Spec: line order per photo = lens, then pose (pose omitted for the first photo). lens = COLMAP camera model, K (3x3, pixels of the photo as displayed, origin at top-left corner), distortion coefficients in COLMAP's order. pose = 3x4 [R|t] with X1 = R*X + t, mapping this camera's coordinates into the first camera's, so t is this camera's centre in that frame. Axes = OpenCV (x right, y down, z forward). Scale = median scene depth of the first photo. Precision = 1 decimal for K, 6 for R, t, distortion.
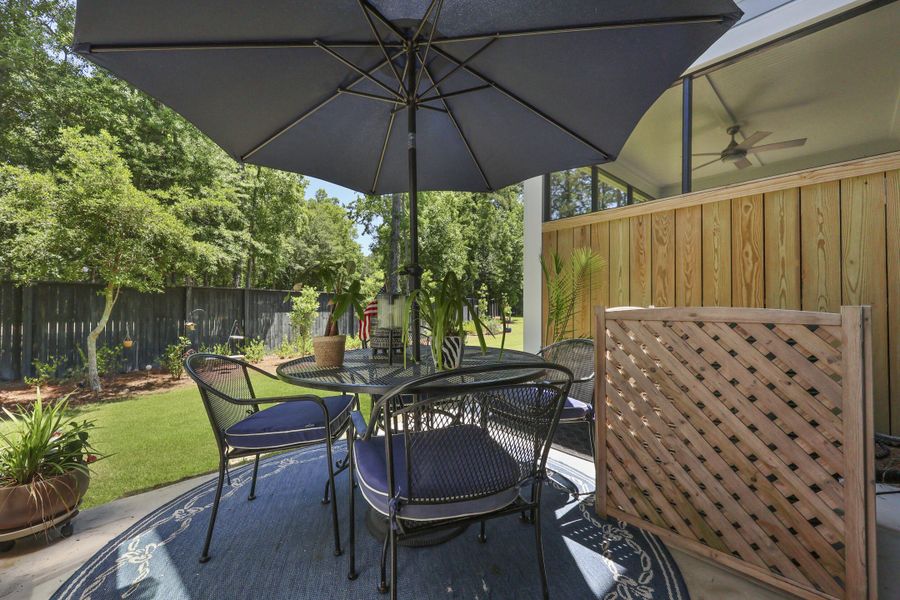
lens RADIAL K [[364.1, 0, 451.4], [0, 364.1, 302.5], [0, 0, 1]] dist [-0.002118, -0.000125]
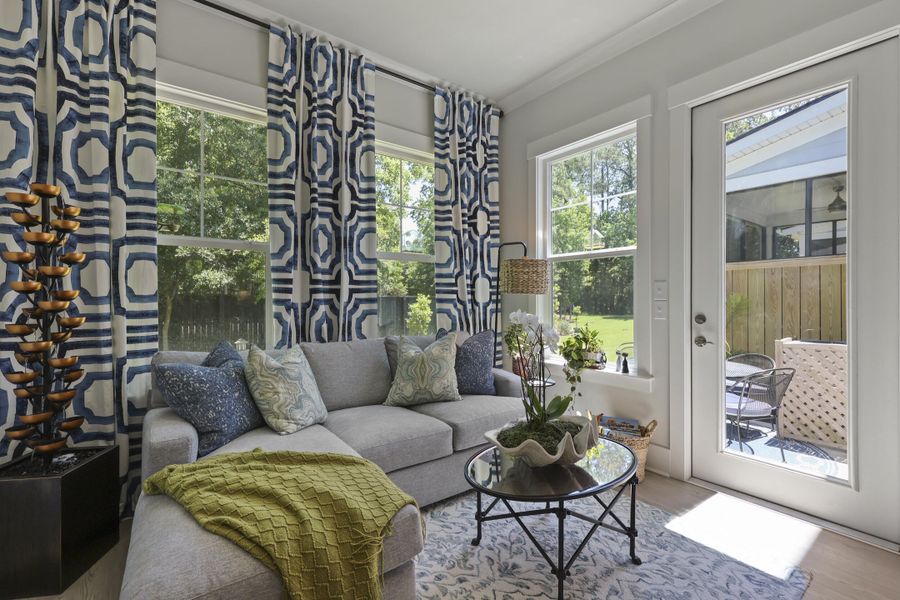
lens RADIAL K [[399.9, 0, 448.3], [0, 399.9, 299.3], [0, 0, 1]] dist [0.001965, 0.000225]
pose [[0.995707, -0.004366, -0.092453, -0.690616], [0.005204, 0.999948, 0.008820, -0.138652], [0.092410, -0.009264, 0.995678, -0.801263]]
